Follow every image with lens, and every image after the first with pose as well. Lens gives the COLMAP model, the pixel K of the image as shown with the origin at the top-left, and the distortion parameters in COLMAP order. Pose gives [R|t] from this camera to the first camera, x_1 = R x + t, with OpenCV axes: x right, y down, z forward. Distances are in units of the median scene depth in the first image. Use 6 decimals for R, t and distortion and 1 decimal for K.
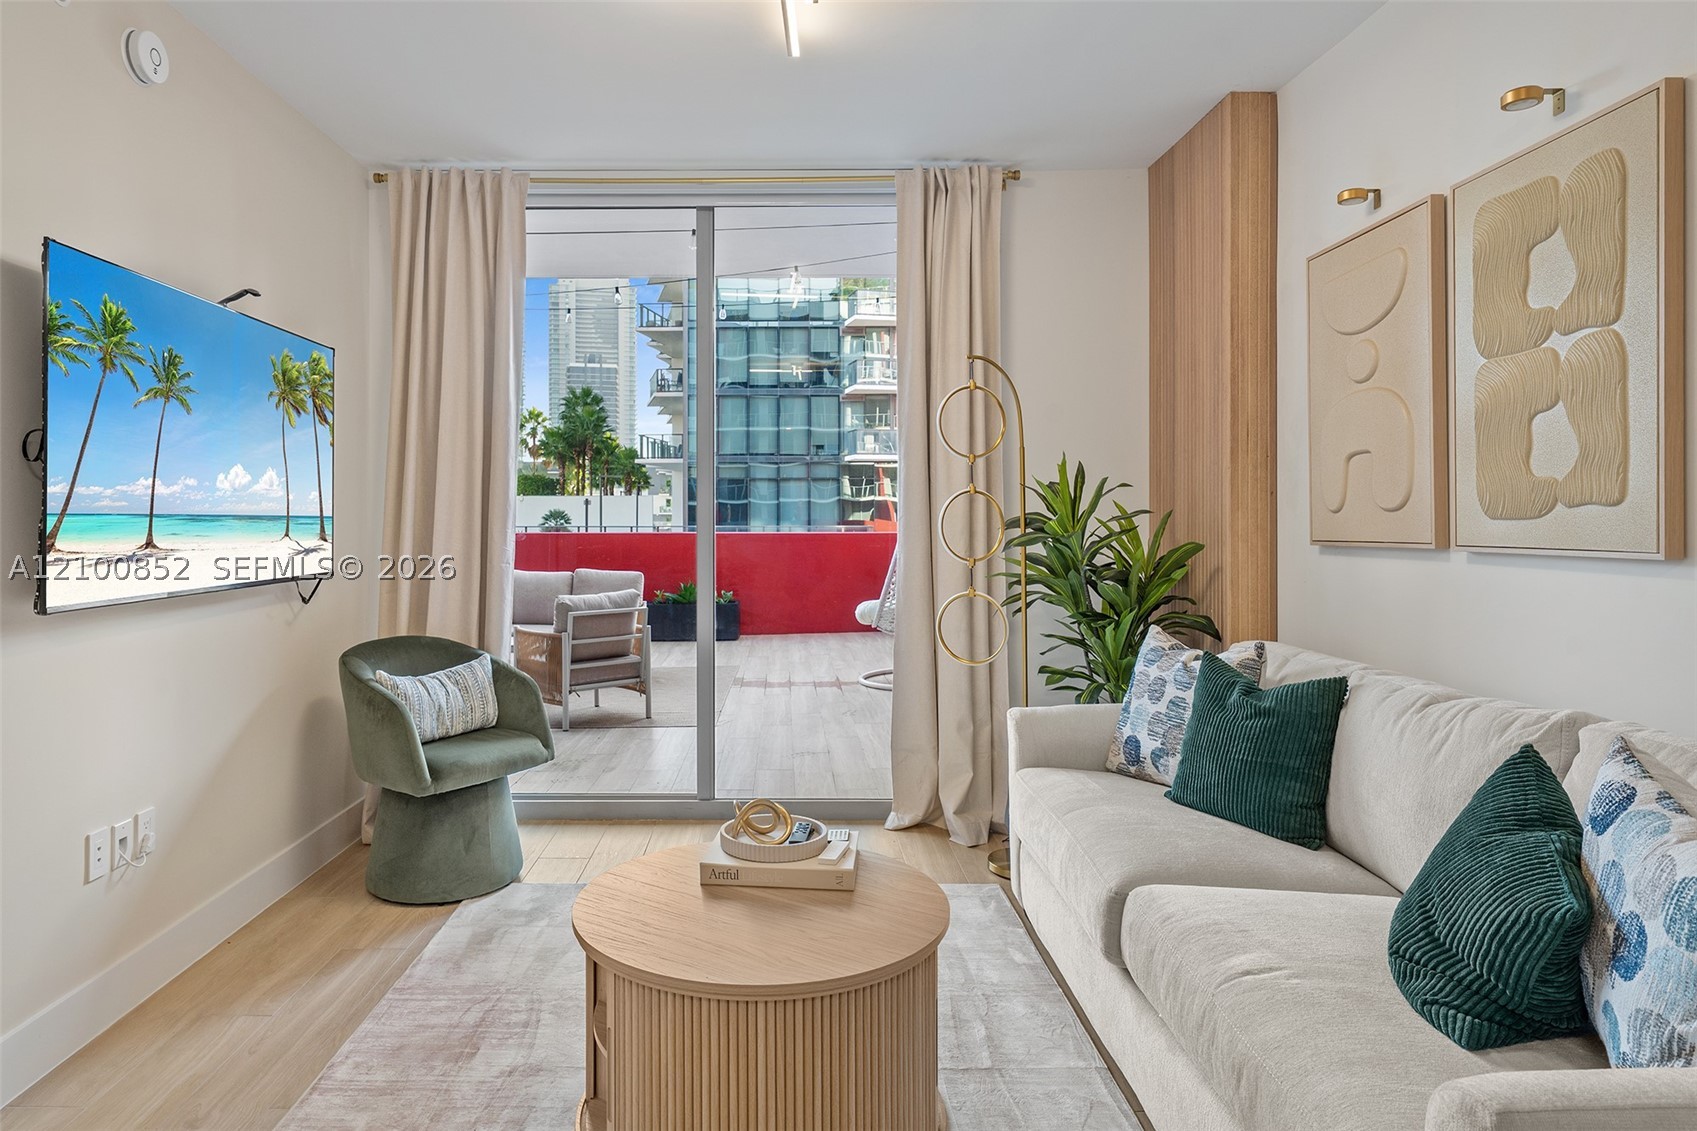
lens RADIAL K [[1000.2, 0, 784.6], [0, 1000.2, 518.2], [0, 0, 1]] dist [0.001867, 0.000211]
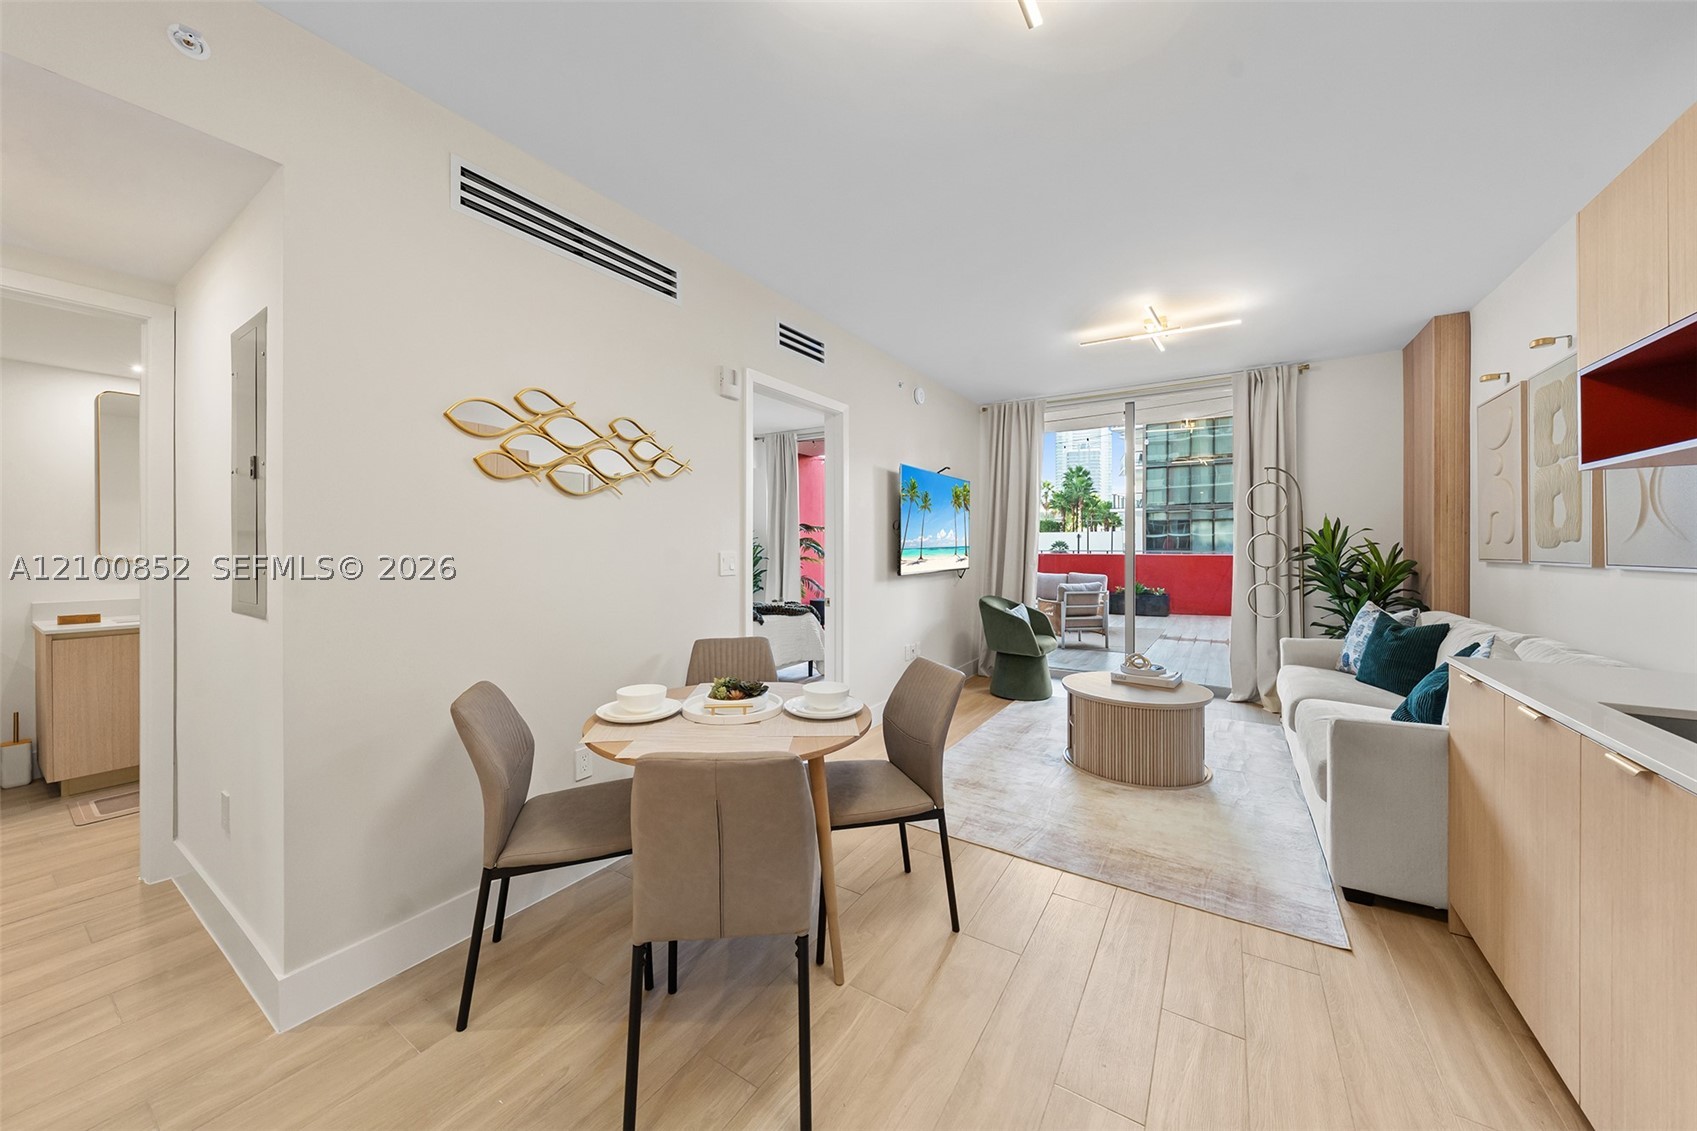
lens RADIAL K [[592.7, 0, 850.3], [0, 592.7, 549.8], [0, 0, 1]] dist [0.000919, 0.000083]
pose [[0.844825, 0.002899, -0.535034, 0.113125], [0.000768, 0.999978, 0.006630, -0.002570], [0.535042, -0.006012, 0.844804, -0.472439]]
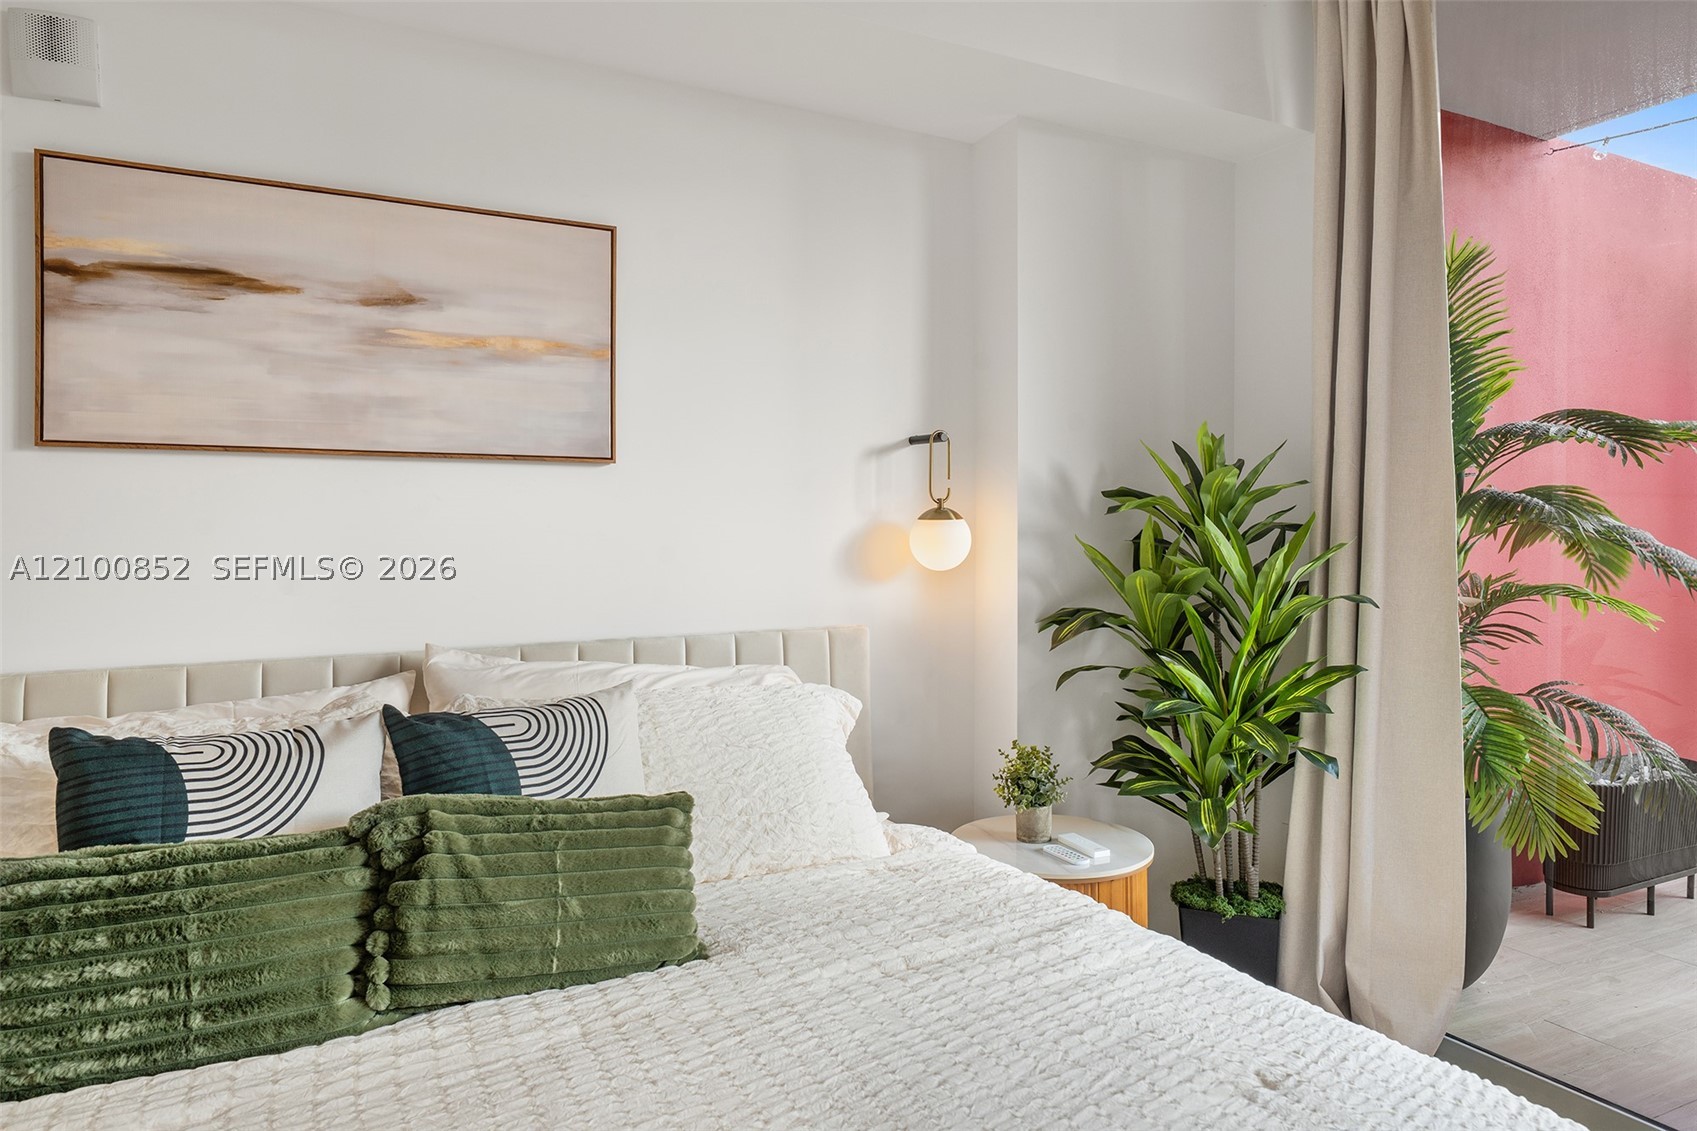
lens RADIAL K [[1069.5, 0, 846.1], [0, 1069.5, 537.3], [0, 0, 1]] dist [-0.000255, 0.000259]
pose [[0.463689, 0.006777, -0.885972, -0.782259], [0.001554, 0.999963, 0.008462, -0.003173], [0.885997, -0.005301, 0.463661, 0.509955]]
